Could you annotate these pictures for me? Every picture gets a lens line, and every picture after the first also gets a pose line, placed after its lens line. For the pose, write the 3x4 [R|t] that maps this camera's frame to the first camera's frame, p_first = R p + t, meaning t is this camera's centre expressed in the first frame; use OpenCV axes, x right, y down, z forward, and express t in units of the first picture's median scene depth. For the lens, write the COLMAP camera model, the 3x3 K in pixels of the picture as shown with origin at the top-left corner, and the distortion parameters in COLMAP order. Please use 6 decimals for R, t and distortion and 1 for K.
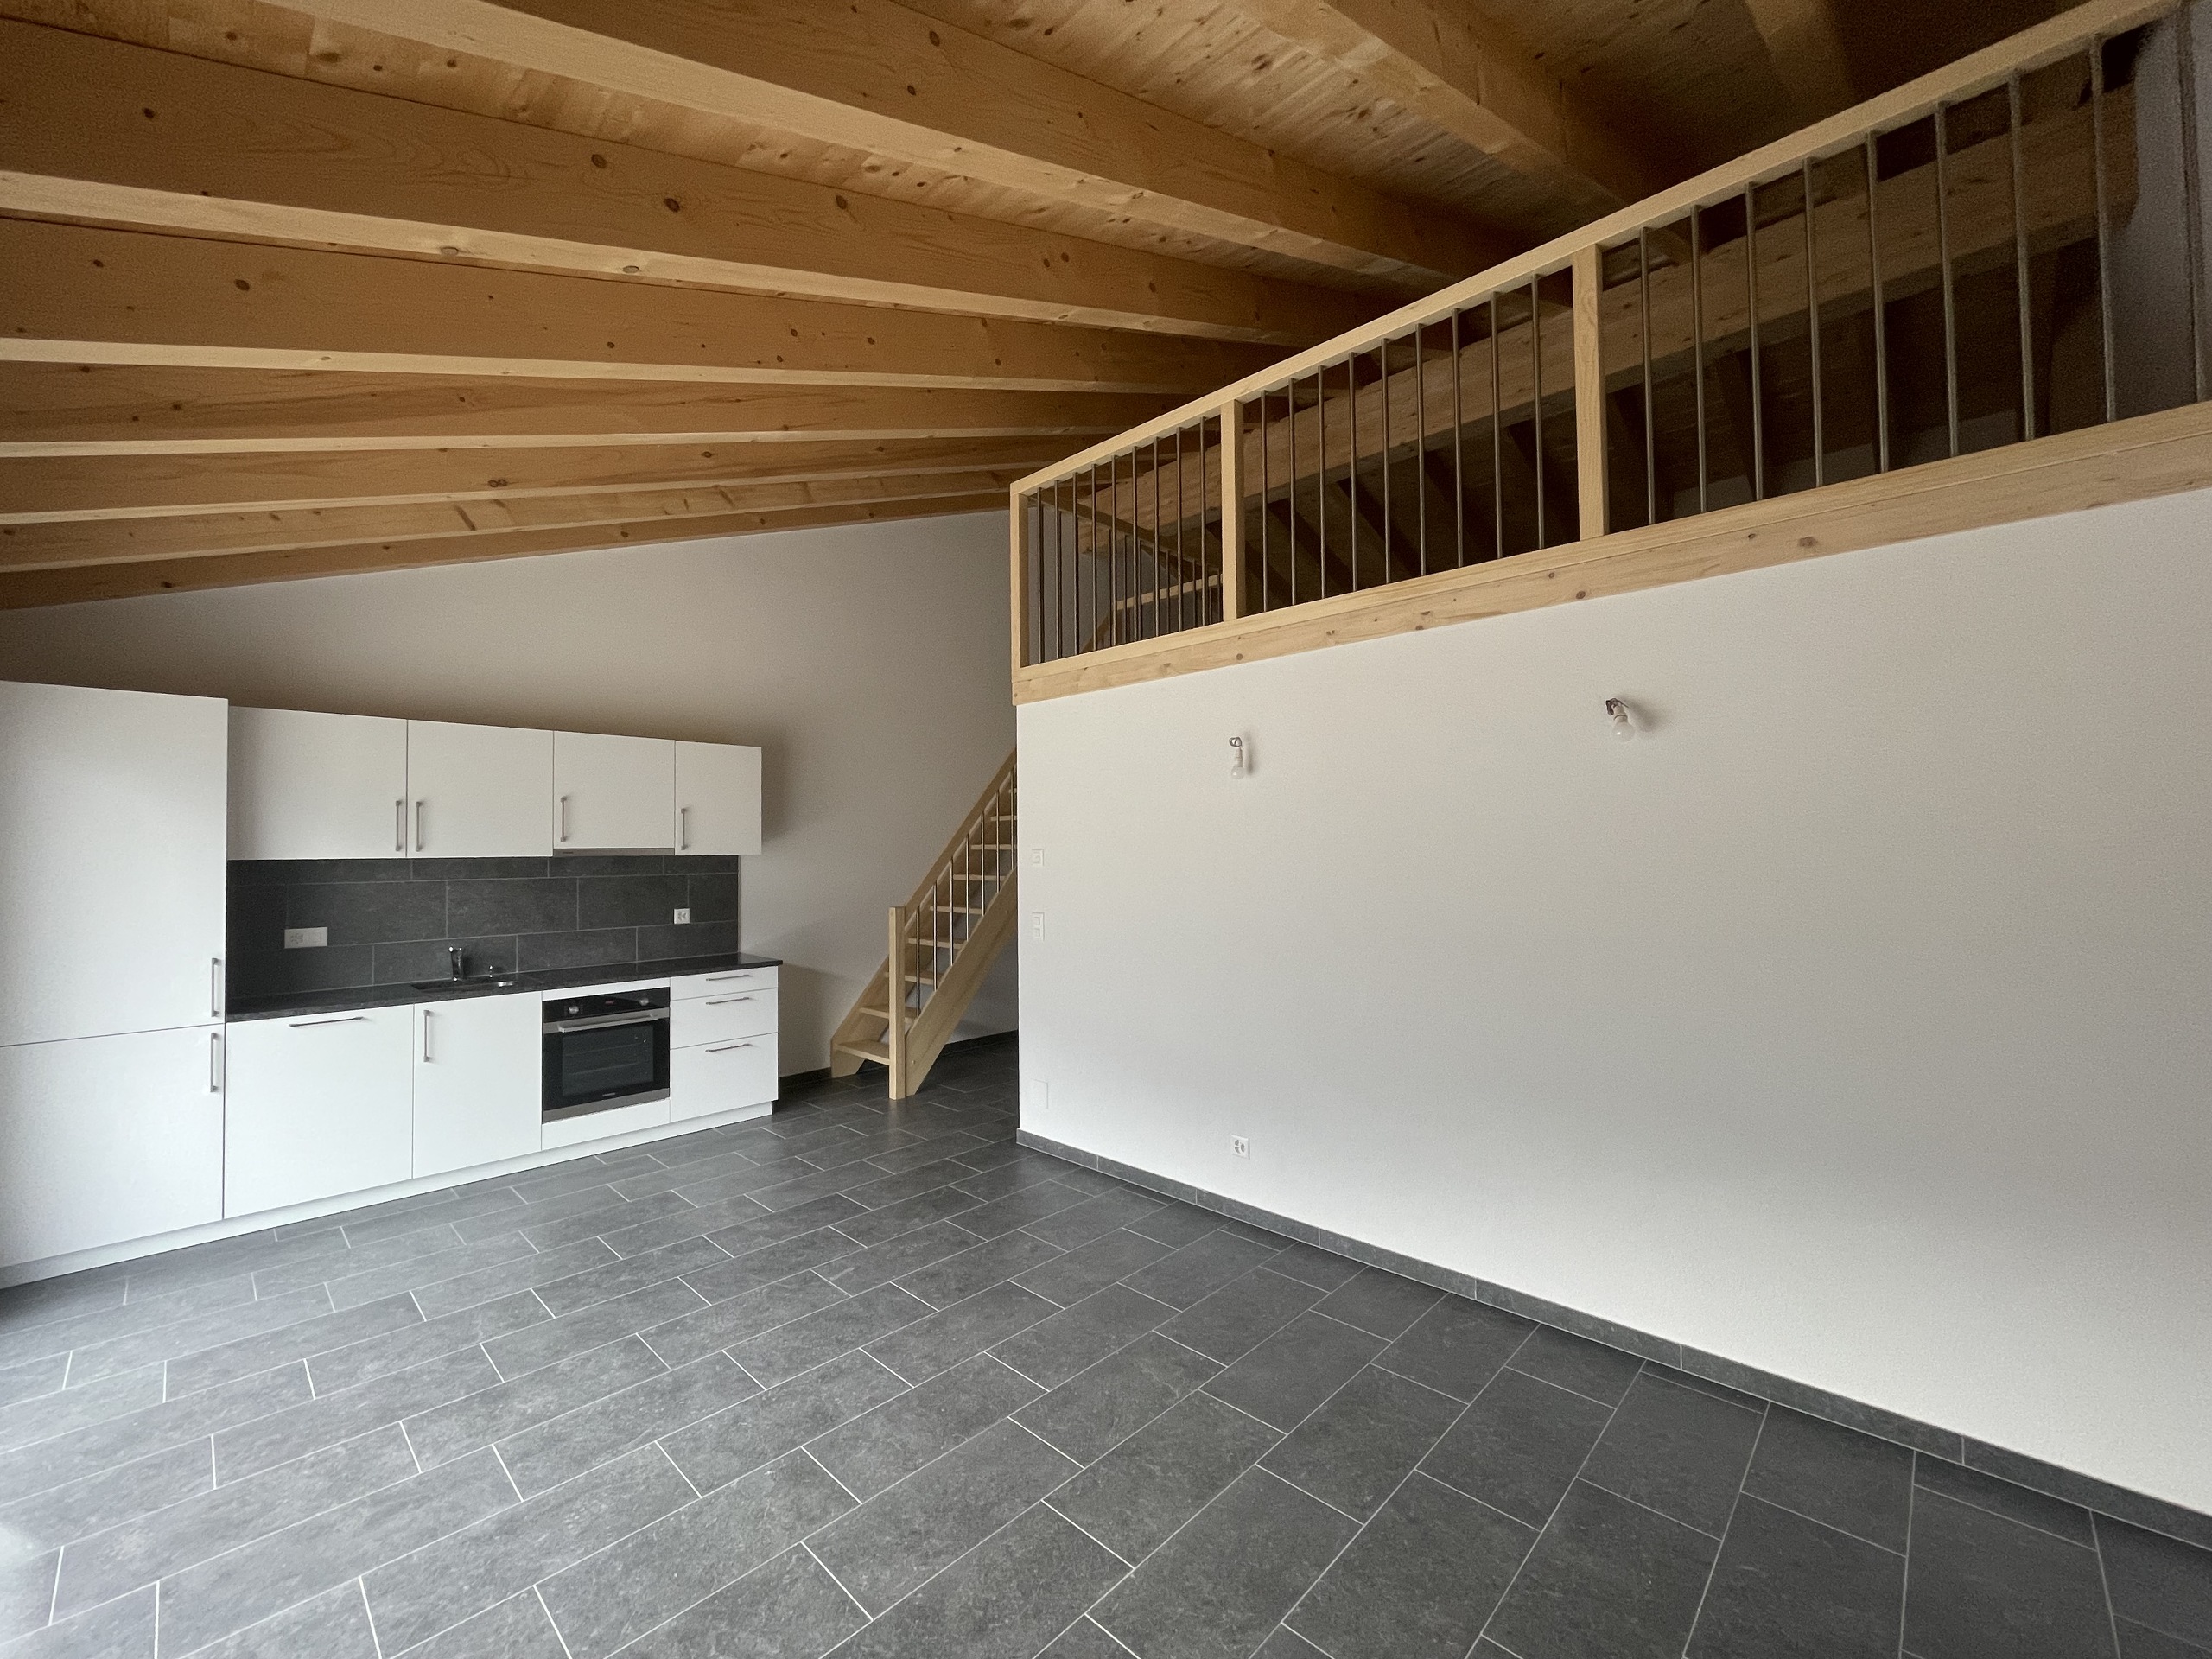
lens RADIAL K [[895.8, 0, 1101.5], [0, 895.8, 819.9], [0, 0, 1]] dist [0.004606, 0.000373]
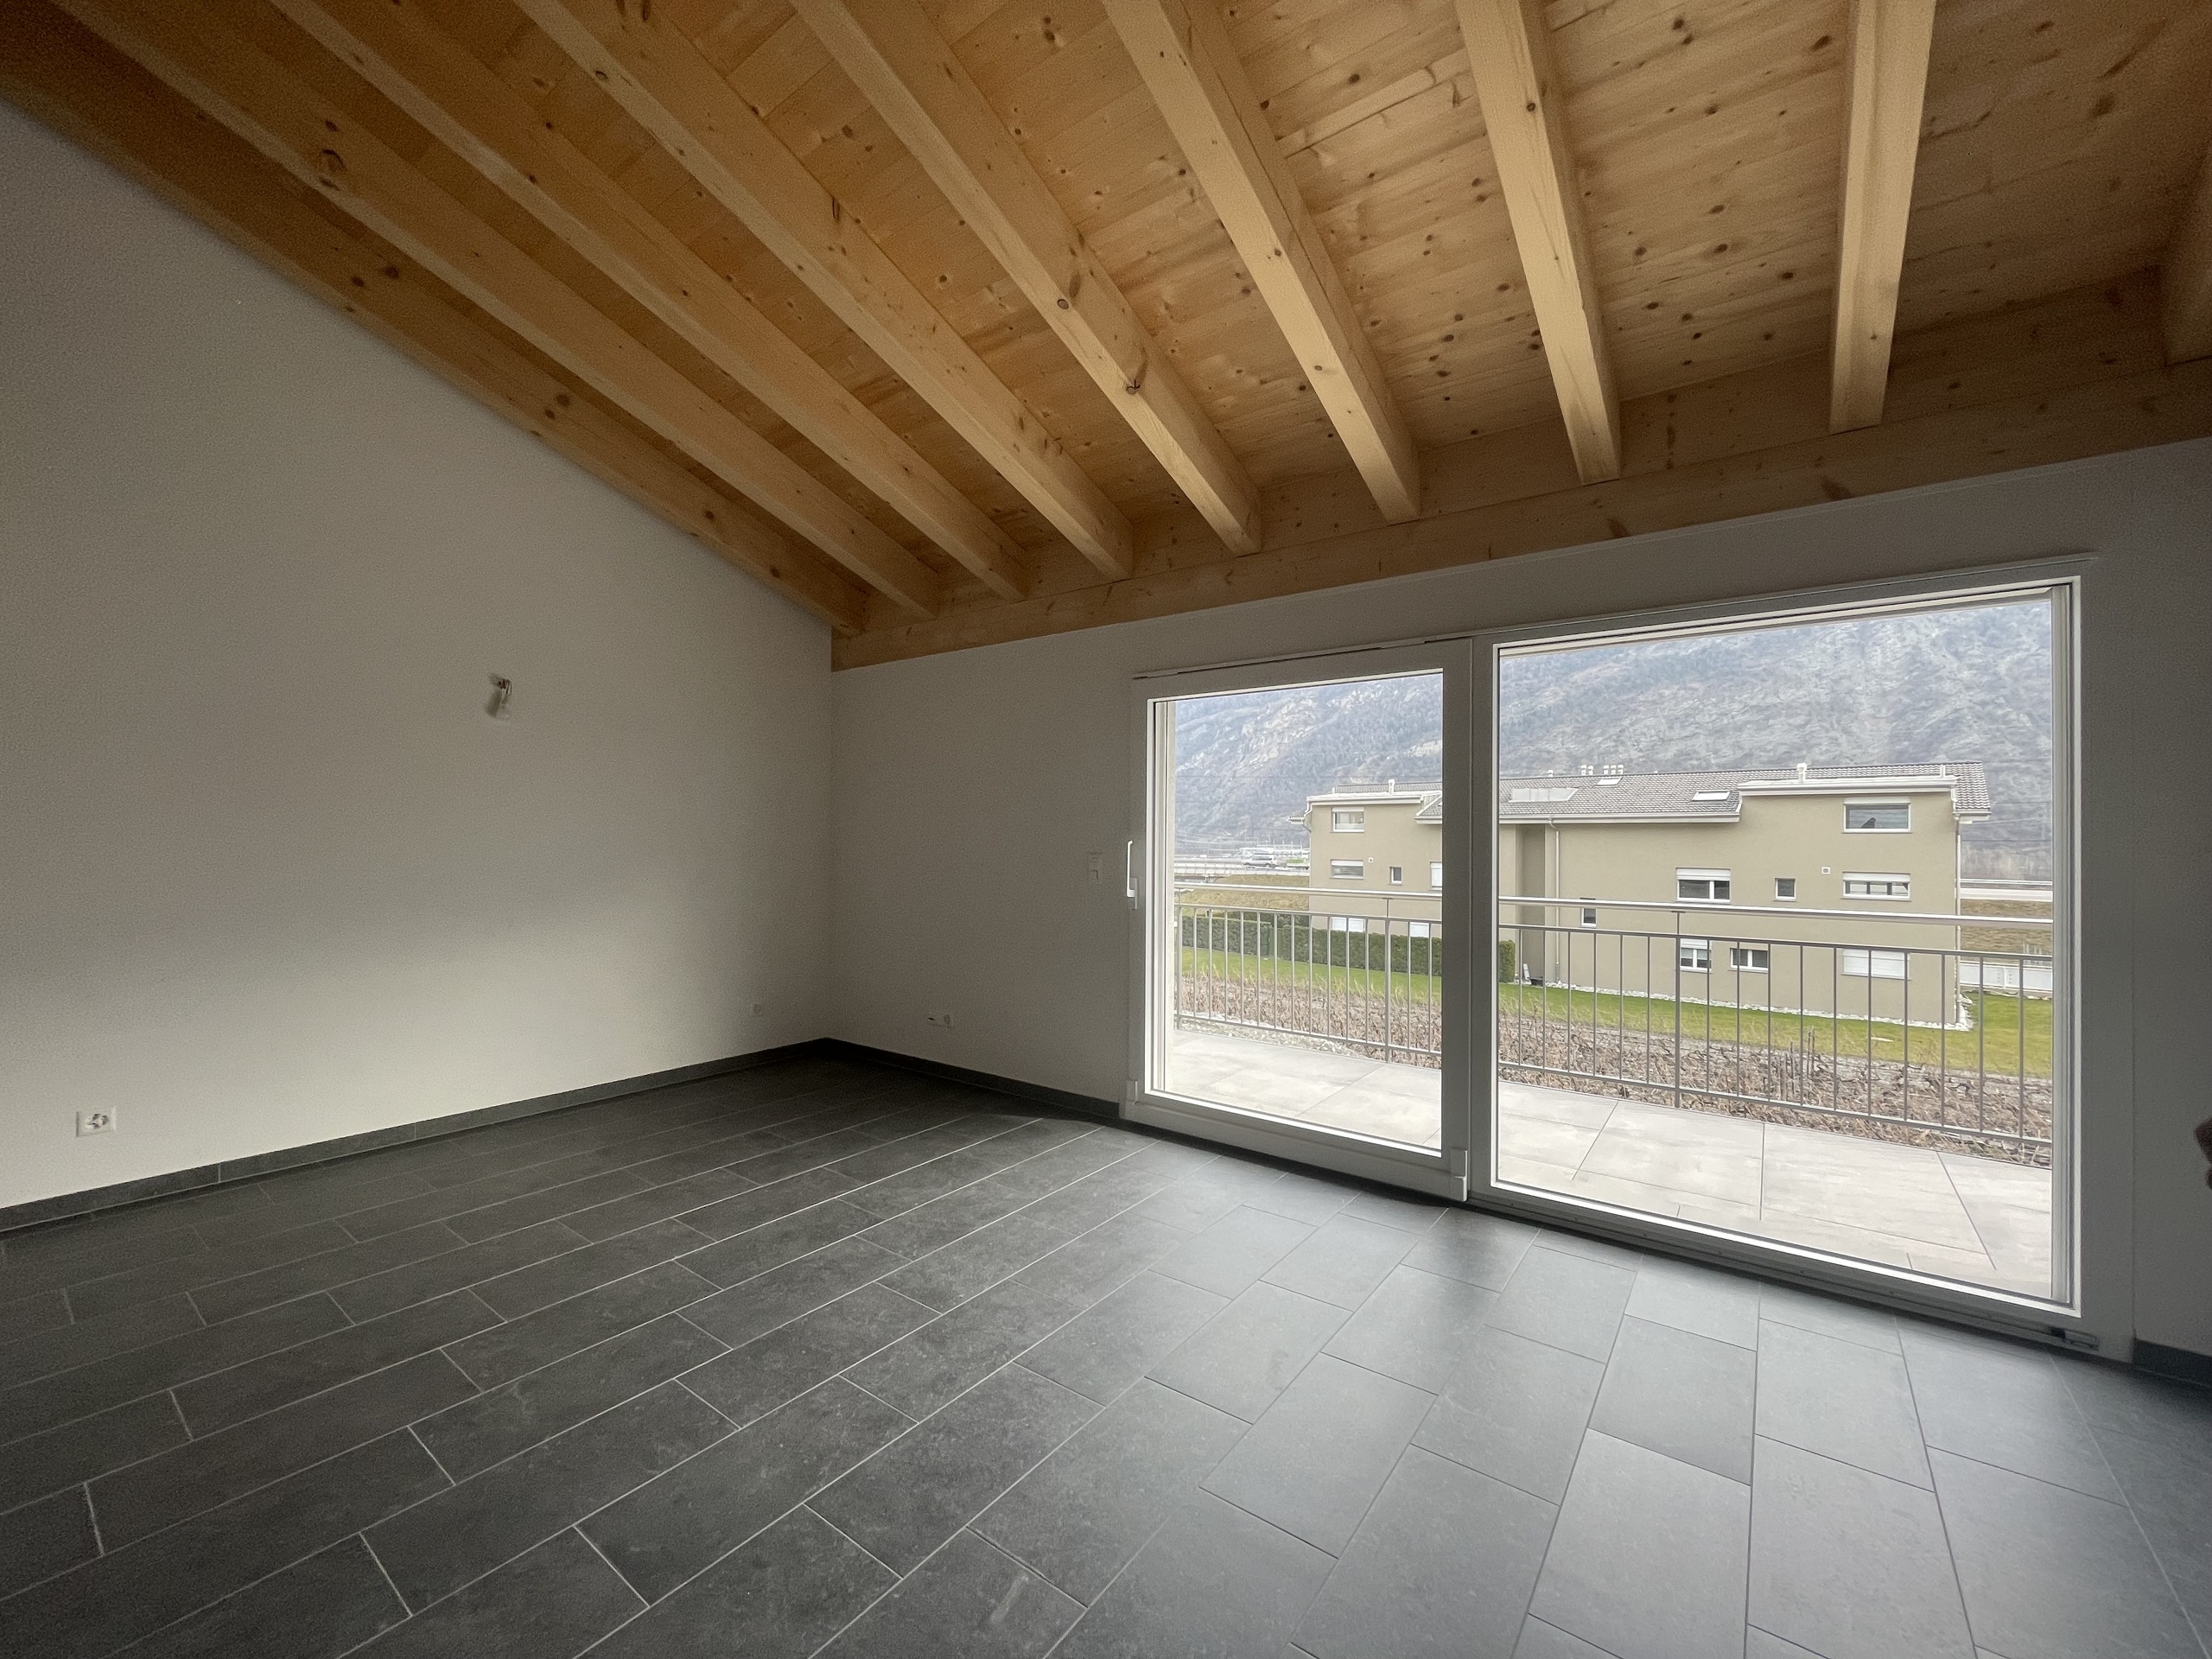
lens RADIAL K [[895.8, 0, 1102.7], [0, 895.8, 834.8], [0, 0, 1]] dist [0.004606, 0.000373]
pose [[-0.992888, 0.007584, -0.118814, -0.373075], [0.010849, 0.999580, -0.026855, 0.150155], [0.118561, -0.027953, -0.992553, 1.949779]]
